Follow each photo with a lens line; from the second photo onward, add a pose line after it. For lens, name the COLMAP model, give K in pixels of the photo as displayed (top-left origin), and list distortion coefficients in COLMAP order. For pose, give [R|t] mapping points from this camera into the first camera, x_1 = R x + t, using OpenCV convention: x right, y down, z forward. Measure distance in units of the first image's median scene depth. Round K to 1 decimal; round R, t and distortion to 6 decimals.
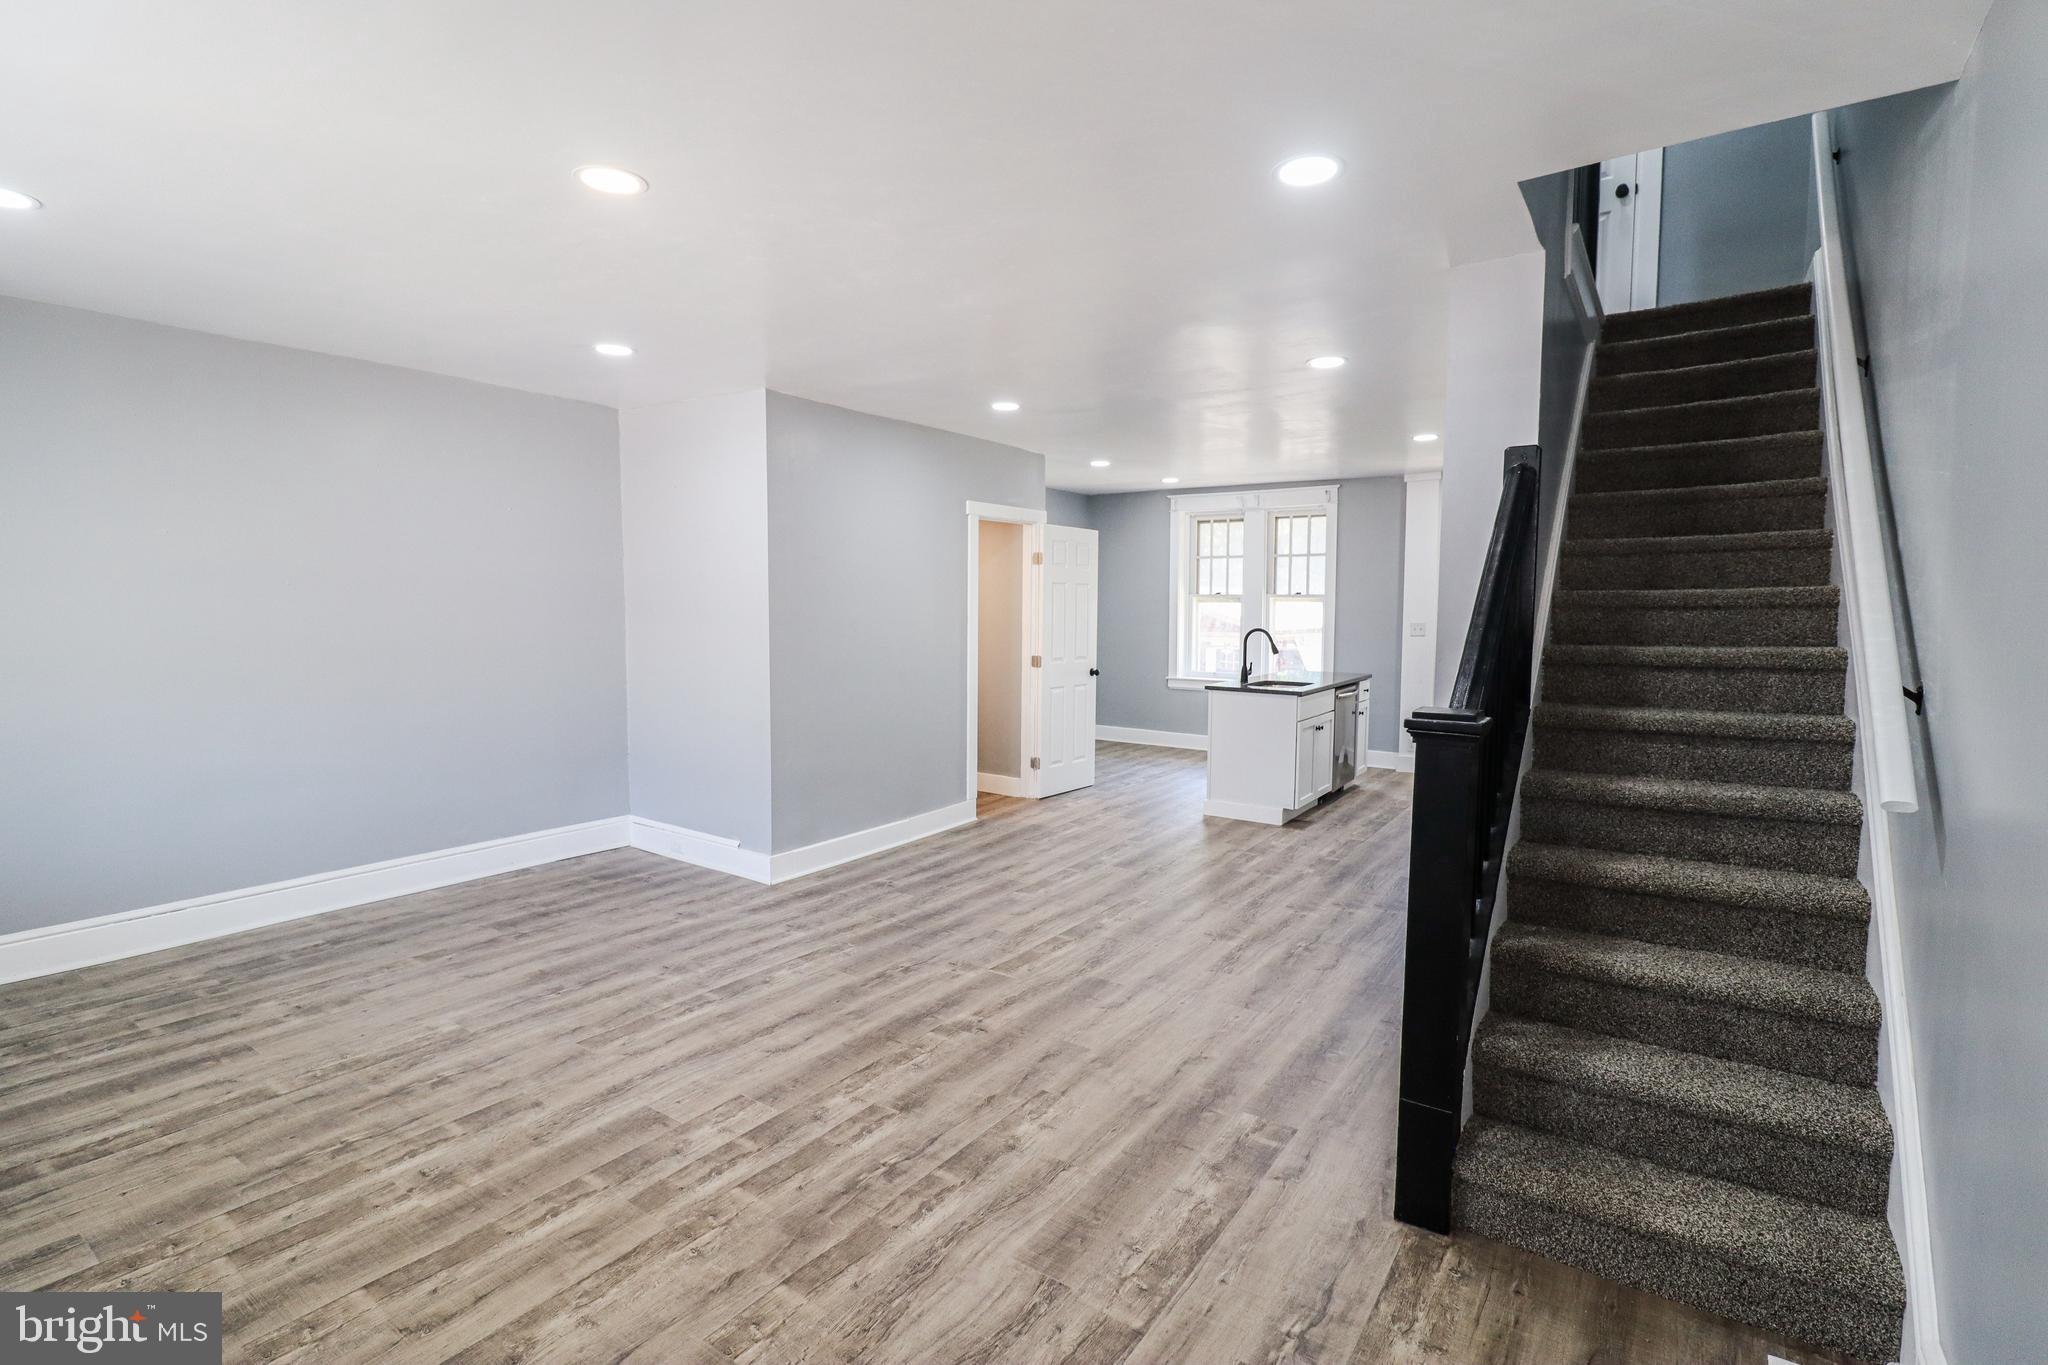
lens RADIAL K [[938.1, 0, 1046.3], [0, 938.1, 669.3], [0, 0, 1]] dist [0.013896, -0.017613]
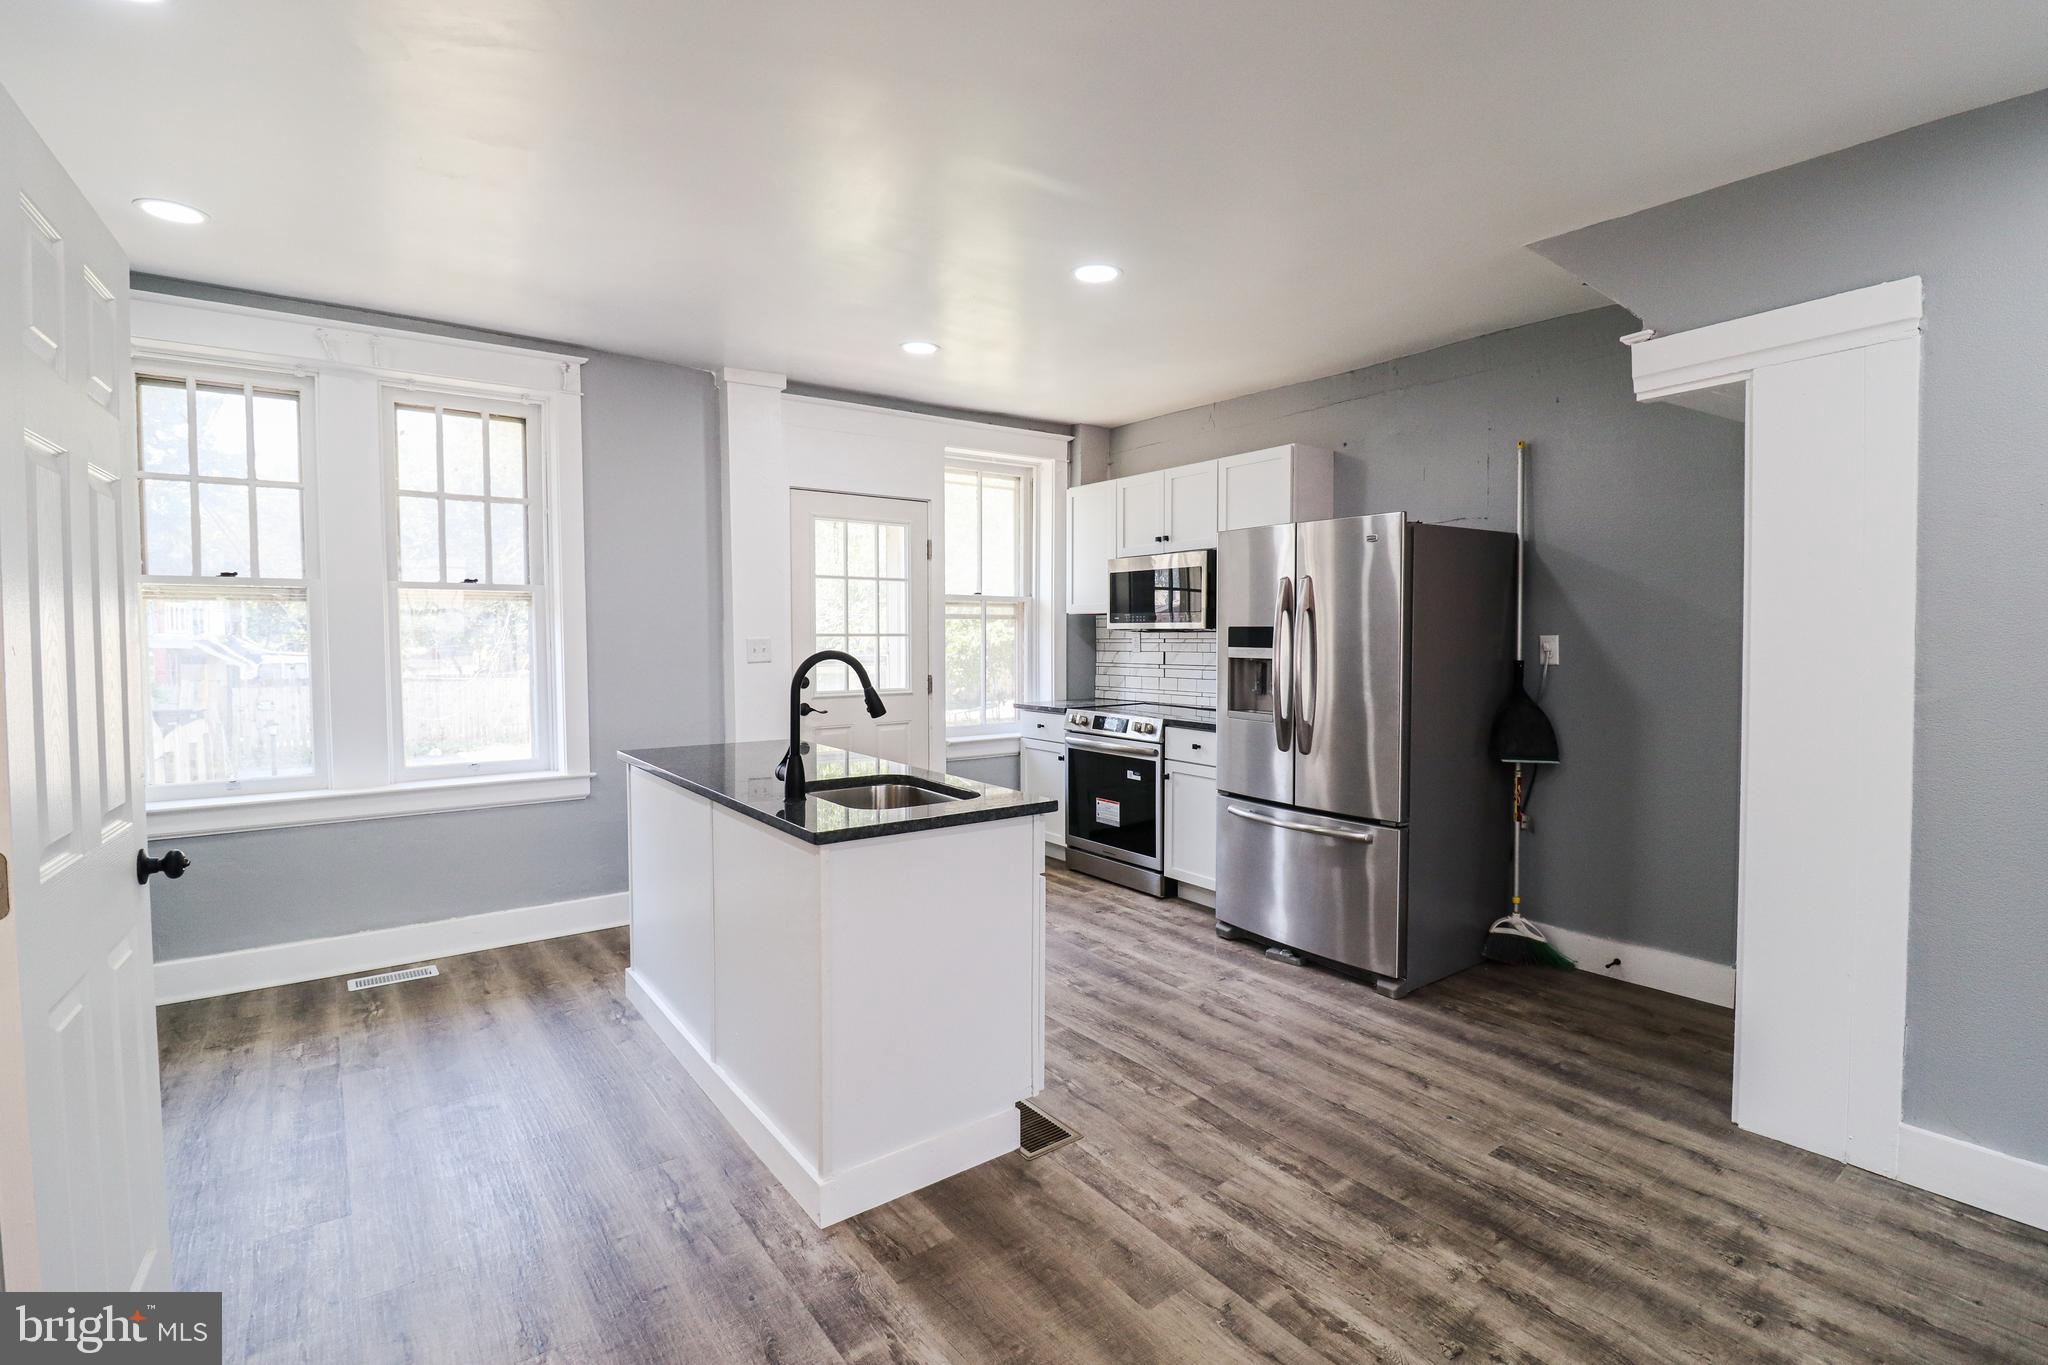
lens RADIAL K [[943.0, 0, 1036.2], [0, 943.0, 663.9], [0, 0, 1]] dist [0.020833, -0.028314]
pose [[0.327871, -0.039787, 0.943884, -0.089810], [0.069536, 0.997419, 0.017889, -0.033539], [-0.942160, 0.059768, 0.329792, 0.674803]]
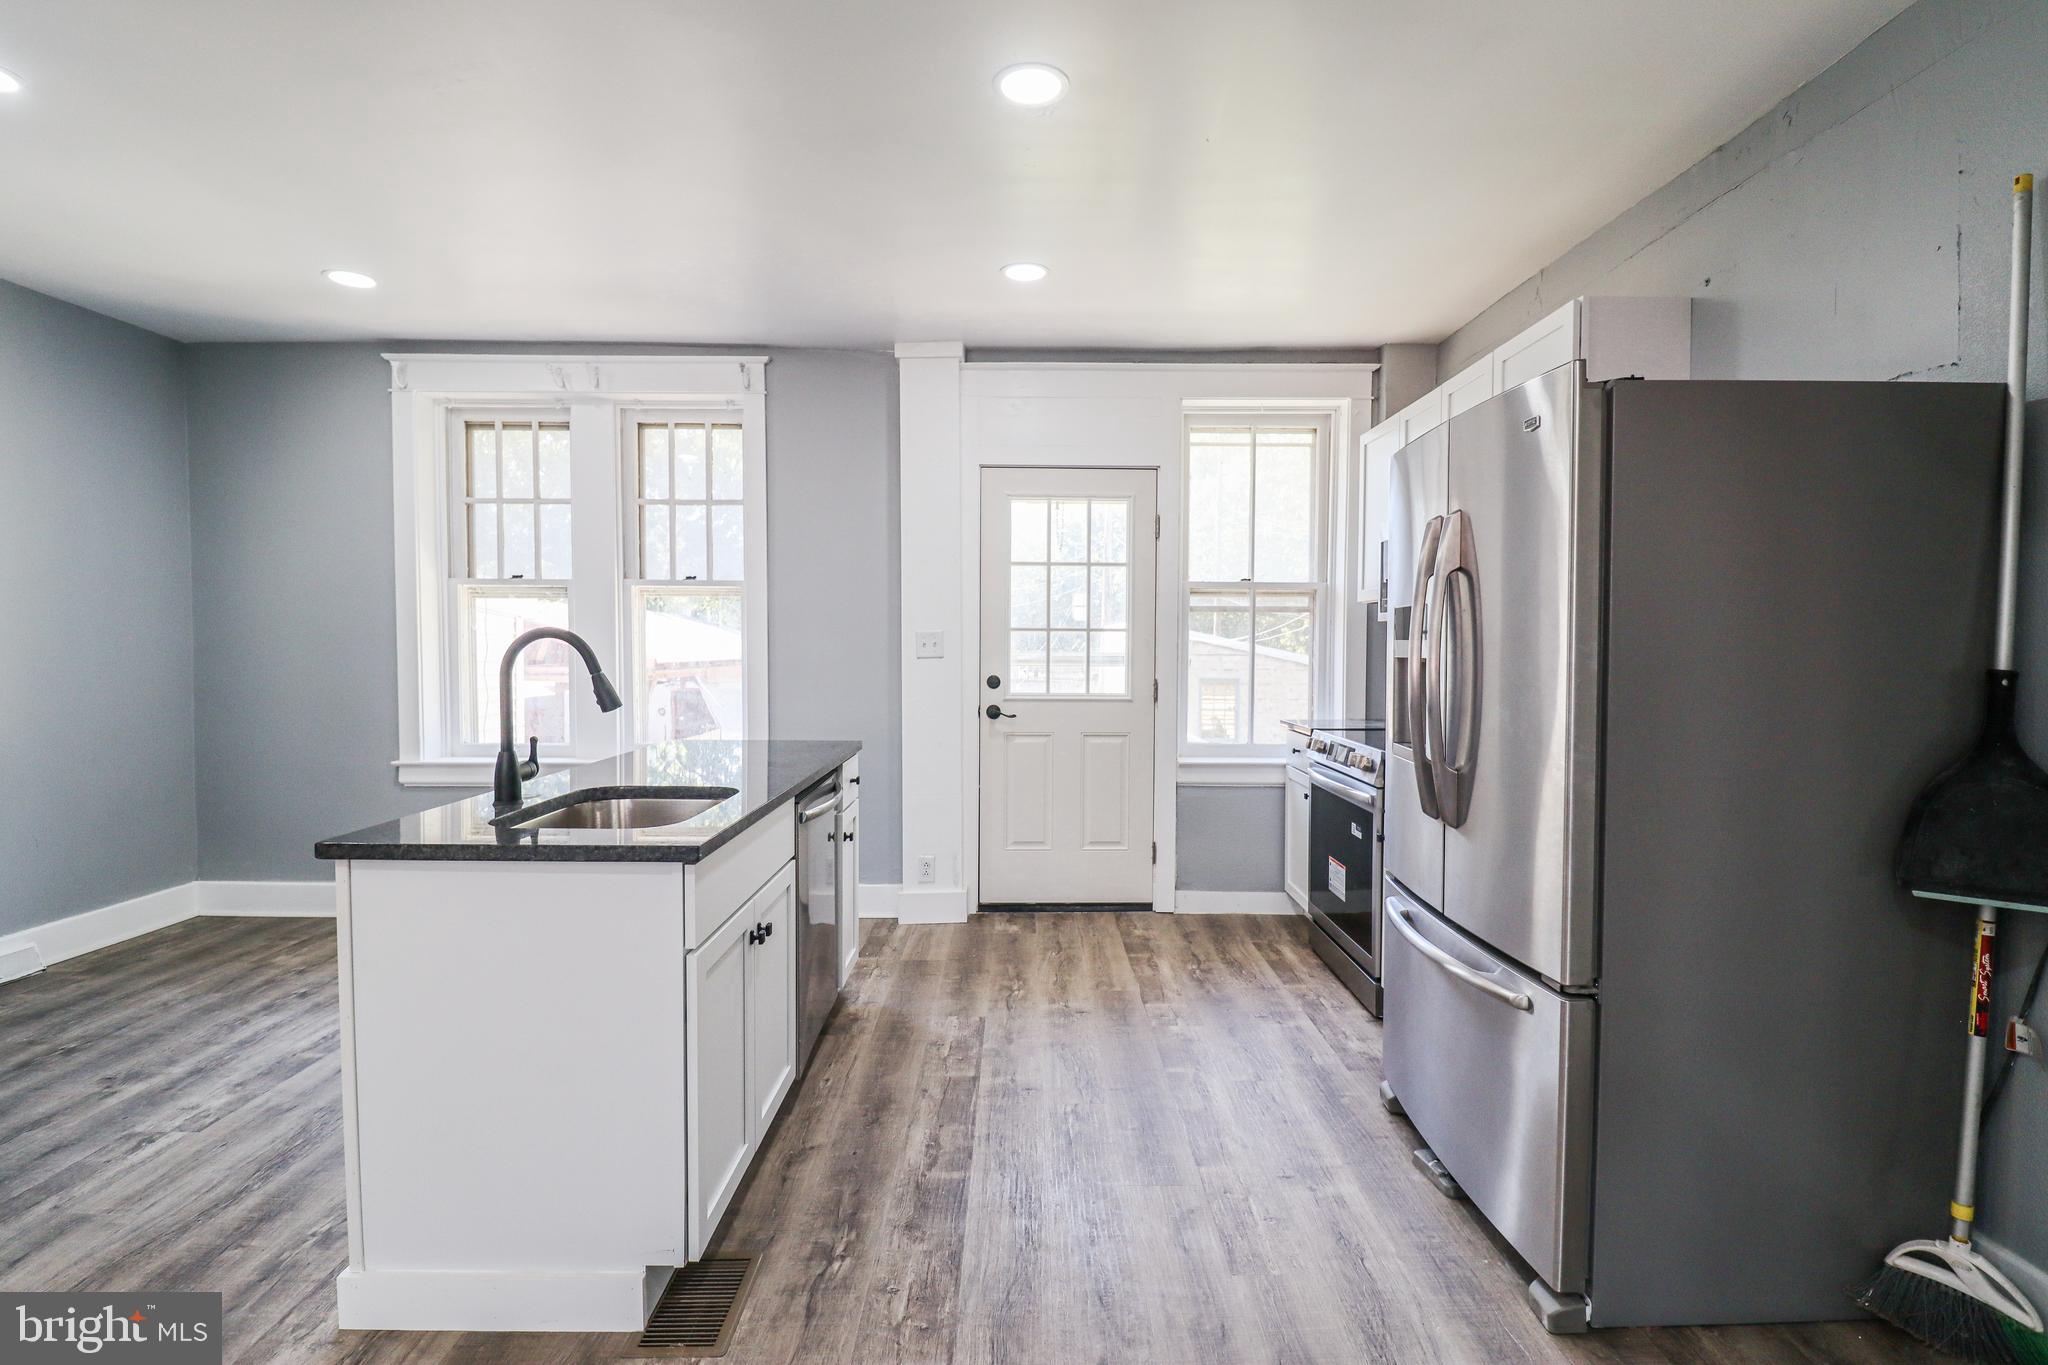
lens RADIAL K [[938.1, 0, 1046.3], [0, 938.1, 669.3], [0, 0, 1]] dist [0.013896, -0.017613]
pose [[0.818402, -0.020191, 0.574291, 0.153966], [0.041343, 0.998862, -0.023799, -0.013924], [-0.573157, 0.043220, 0.818305, 0.552372]]
